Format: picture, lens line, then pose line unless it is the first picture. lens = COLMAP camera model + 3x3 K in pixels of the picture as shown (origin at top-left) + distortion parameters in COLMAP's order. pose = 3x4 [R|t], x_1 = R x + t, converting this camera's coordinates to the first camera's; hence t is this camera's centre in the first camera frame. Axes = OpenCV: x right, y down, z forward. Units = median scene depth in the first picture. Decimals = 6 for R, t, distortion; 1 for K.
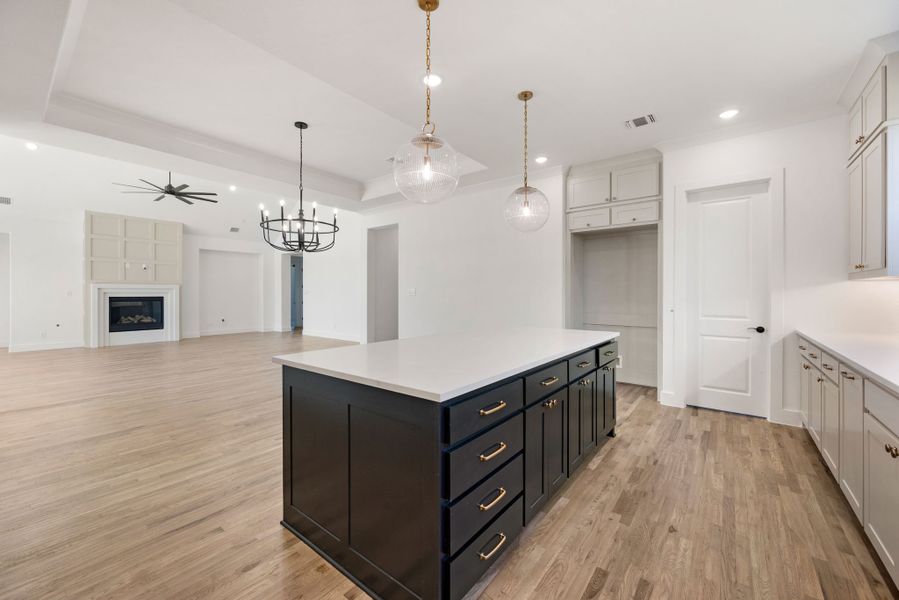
lens RADIAL K [[358.0, 0, 453.4], [0, 358.0, 292.4], [0, 0, 1]] dist [-0.002524, -0.000017]
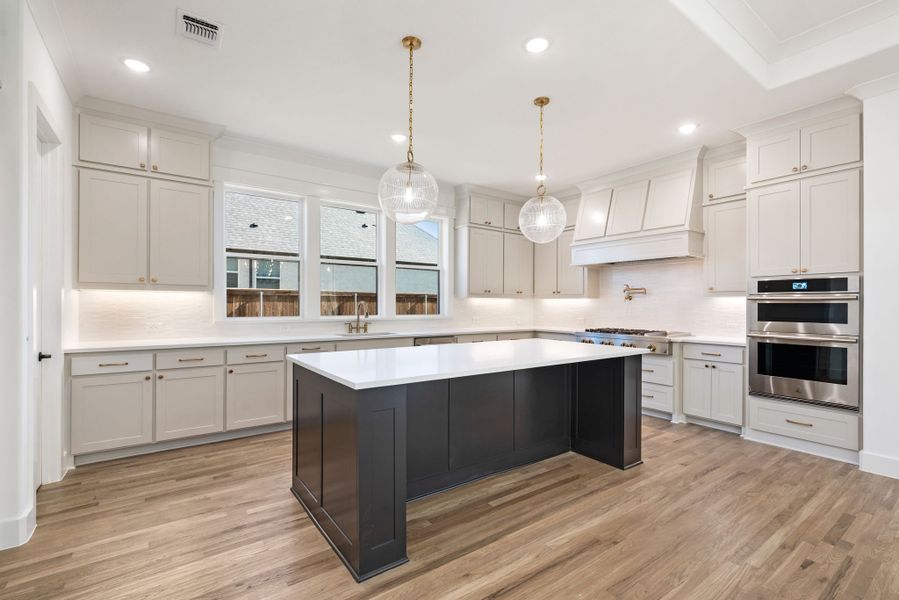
lens RADIAL K [[405.7, 0, 450.6], [0, 405.7, 306.3], [0, 0, 1]] dist [0.000585, 0.000062]
pose [[-0.960842, -0.004880, 0.277055, -0.110011], [-0.005311, 0.999986, -0.000809, 0.005432], [-0.277047, -0.002249, -0.960854, 1.700393]]
